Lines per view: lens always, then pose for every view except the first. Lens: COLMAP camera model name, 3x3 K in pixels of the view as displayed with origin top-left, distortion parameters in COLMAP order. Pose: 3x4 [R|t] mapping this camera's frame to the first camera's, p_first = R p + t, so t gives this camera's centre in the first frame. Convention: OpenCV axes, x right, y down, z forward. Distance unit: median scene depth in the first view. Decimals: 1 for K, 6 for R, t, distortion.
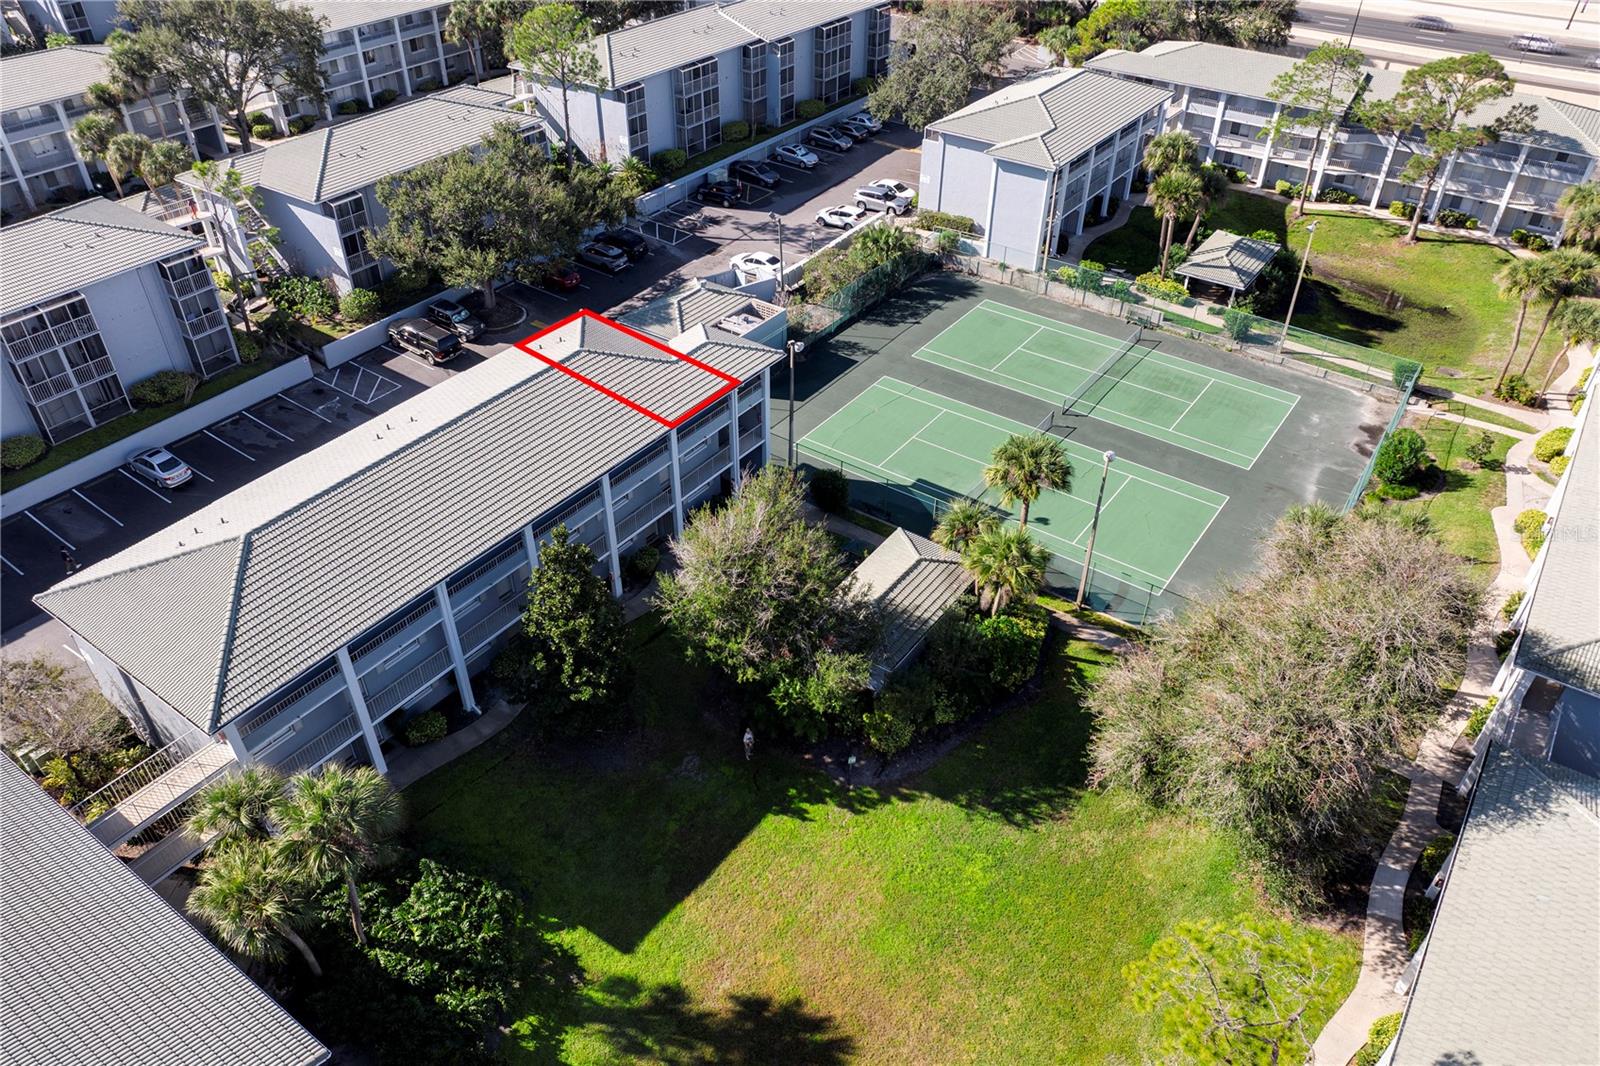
lens RADIAL K [[1122.8, 0, 797.2], [0, 1122.8, 579.1], [0, 0, 1]] dist [-0.038955, -0.000792]
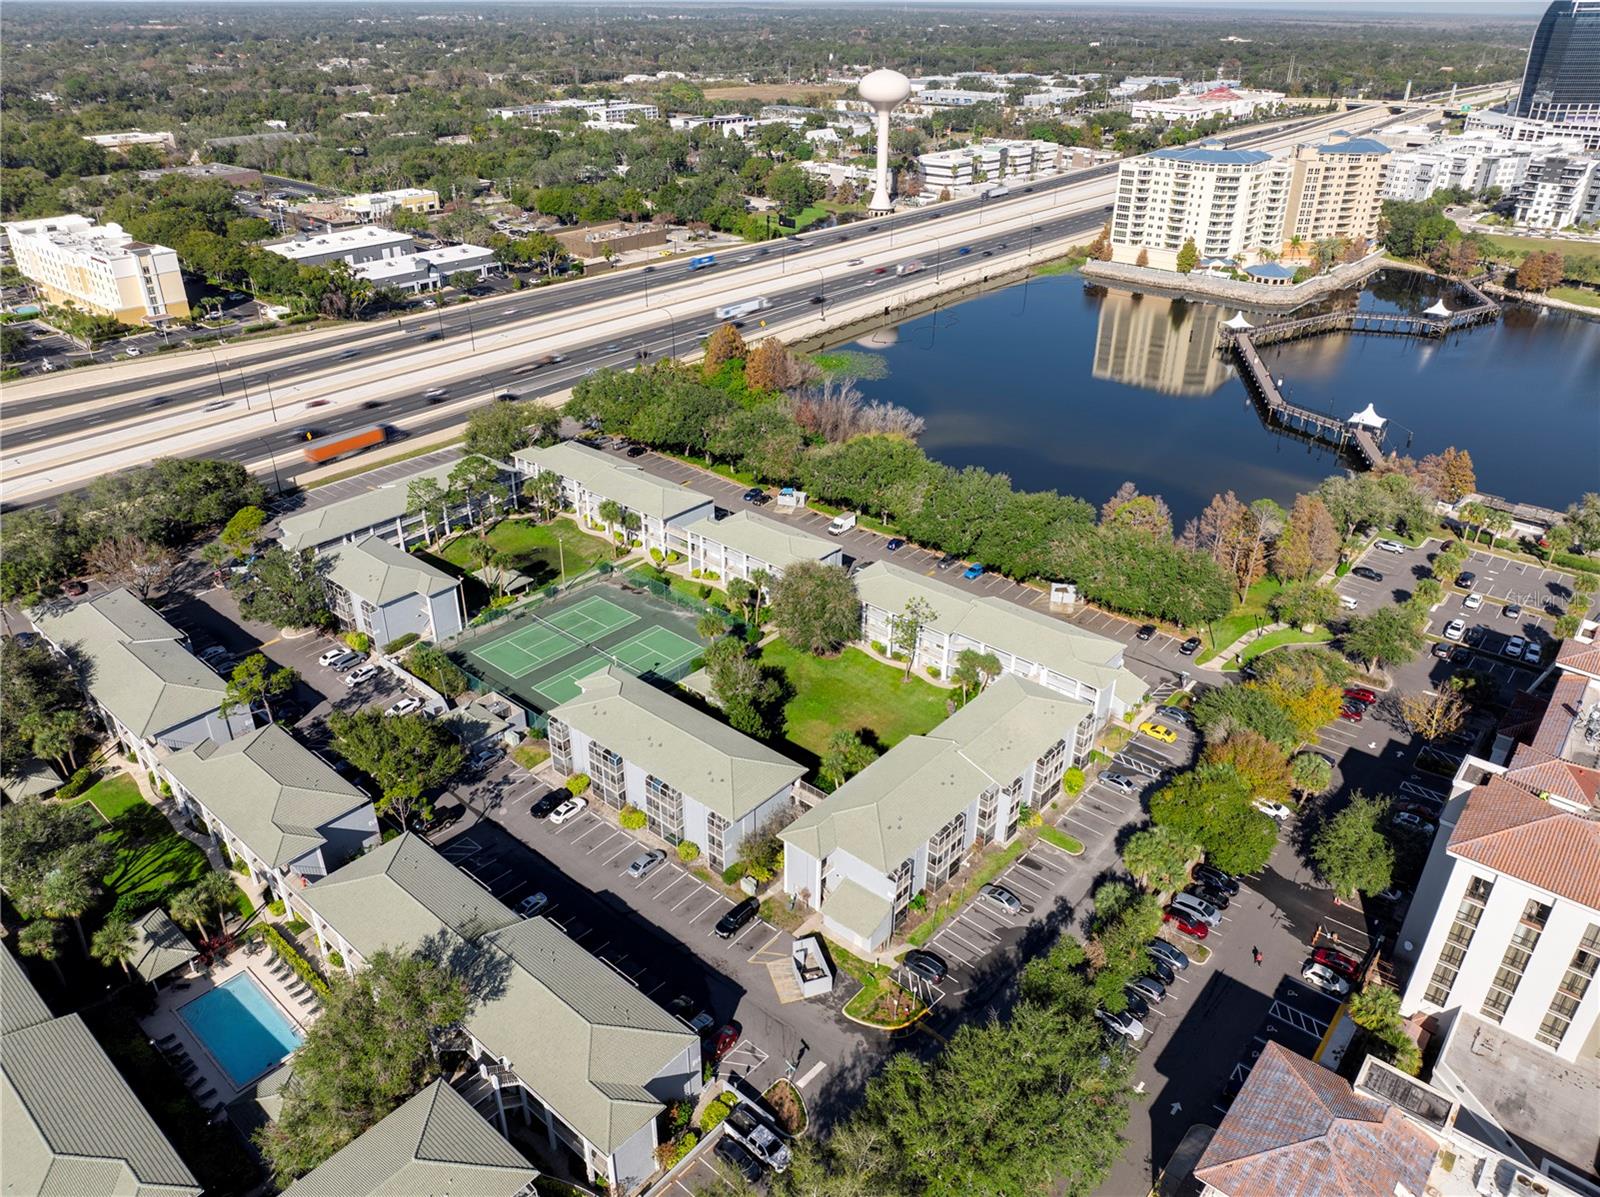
lens RADIAL K [[1108.1, 0, 800.0], [0, 1108.1, 598.5], [0, 0, 1]] dist [-0.003113, -0.001051]
pose [[0.096019, -0.482762, 0.870472, -1.446829], [0.632683, 0.704726, 0.321050, -0.585393], [-0.768435, 0.519906, 0.373102, -0.215028]]
